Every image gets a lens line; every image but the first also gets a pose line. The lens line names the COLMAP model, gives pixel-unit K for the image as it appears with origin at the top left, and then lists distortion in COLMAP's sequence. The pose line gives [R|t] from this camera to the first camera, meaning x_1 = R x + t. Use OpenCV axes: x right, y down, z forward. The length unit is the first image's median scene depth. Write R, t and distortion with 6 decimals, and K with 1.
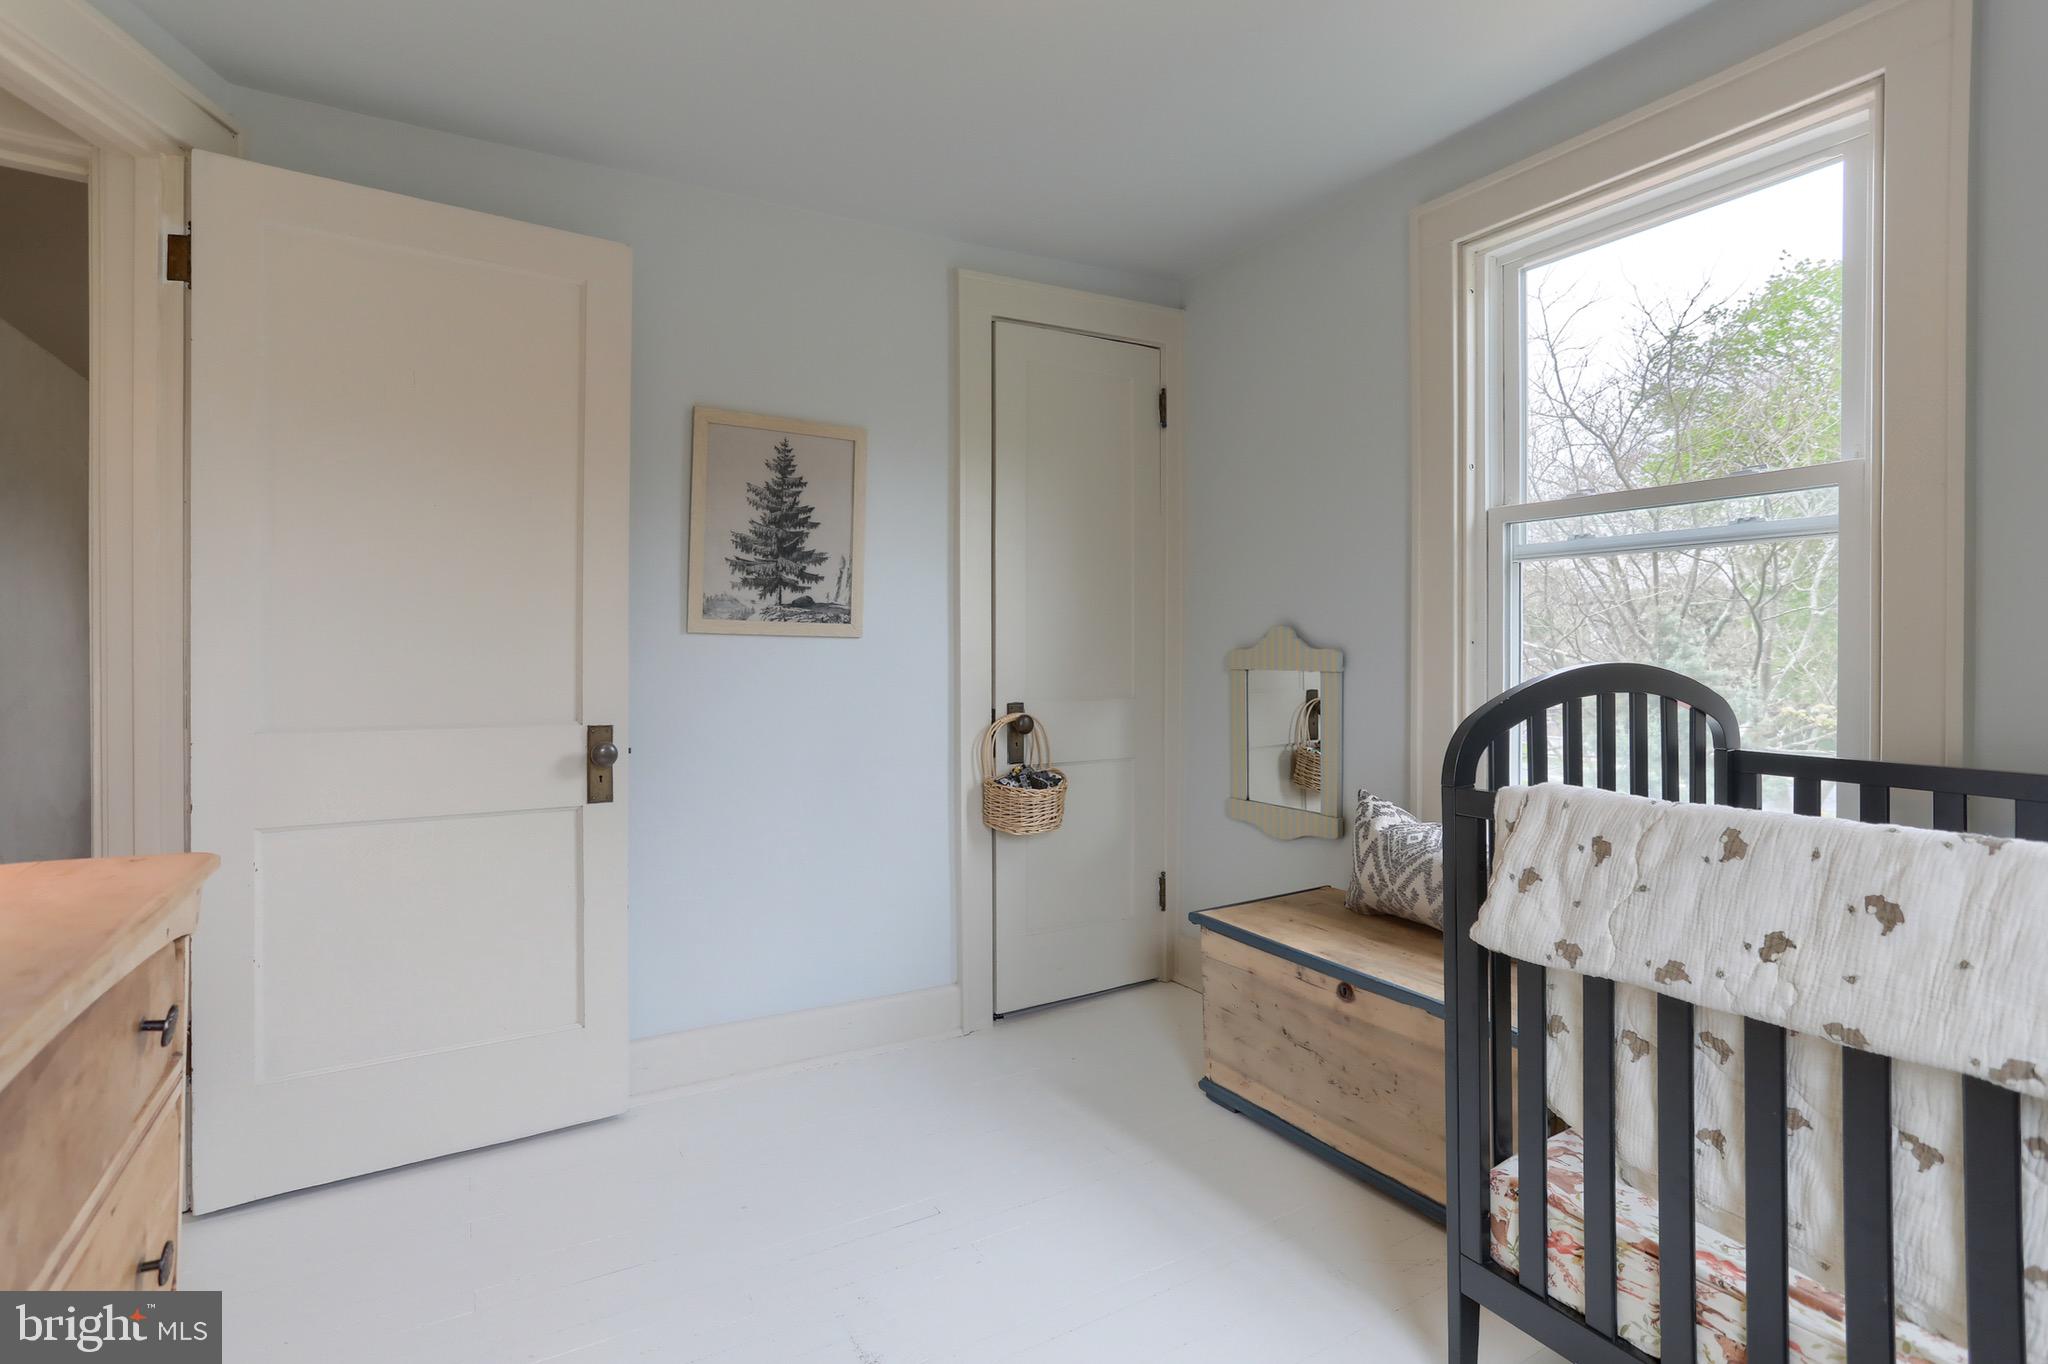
lens RADIAL K [[1013.3, 0, 1026.4], [0, 1013.3, 665.4], [0, 0, 1]] dist [-0.058923, 0.032555]
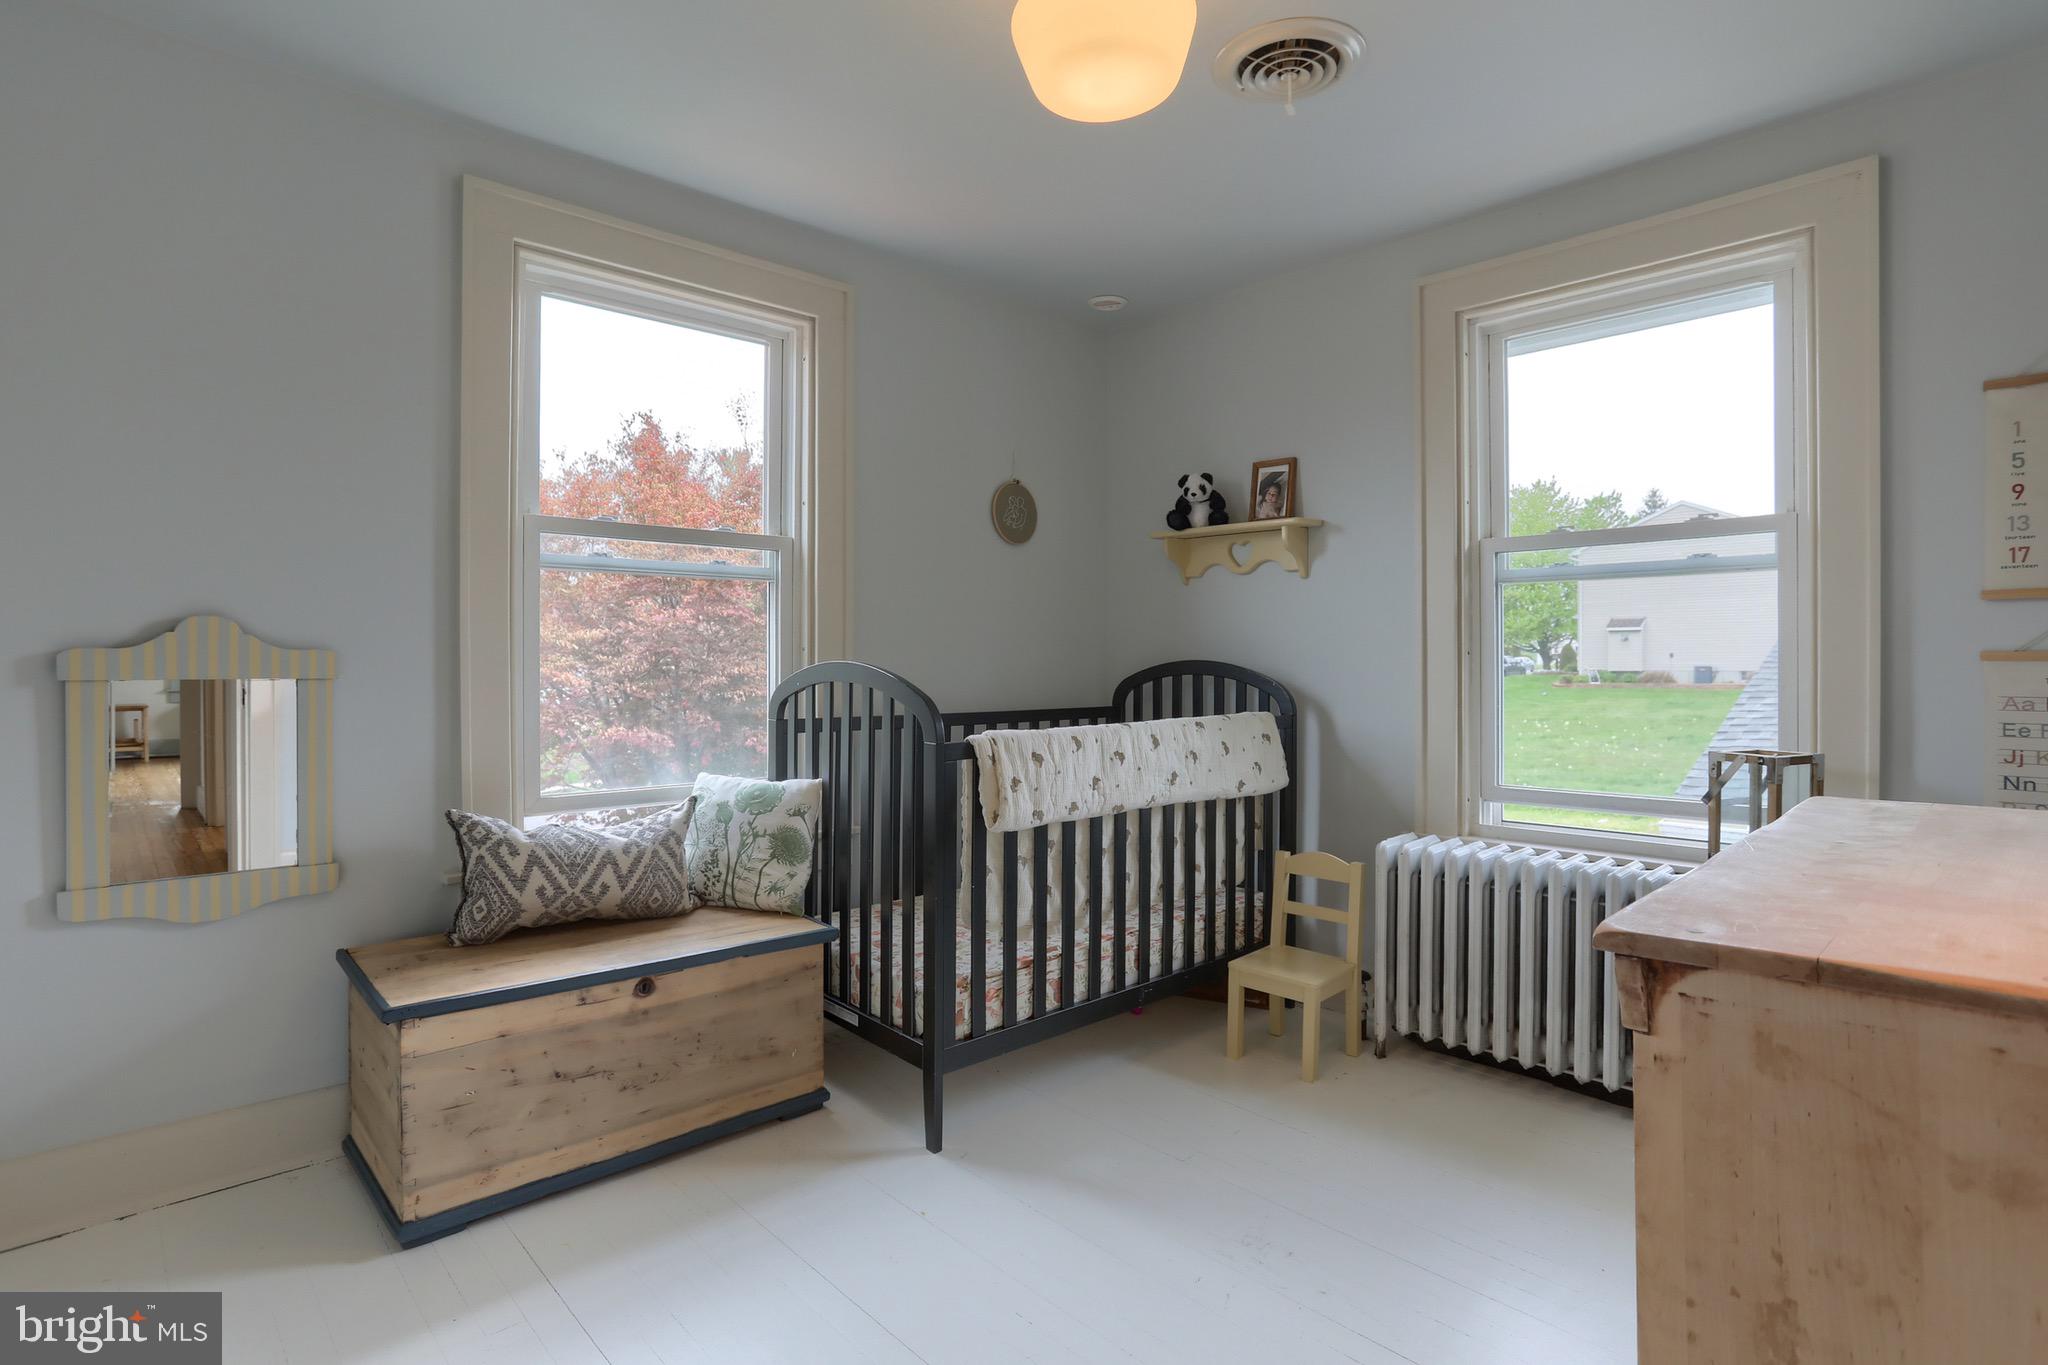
lens RADIAL K [[1108.7, 0, 1025.9], [0, 1108.7, 657.7], [0, 0, 1]] dist [-0.072541, 0.048409]
pose [[-0.247568, -0.001341, 0.968870, -0.815928], [0.009405, 0.999949, 0.003787, -0.009716], [-0.968825, 0.010049, -0.247542, 0.854004]]
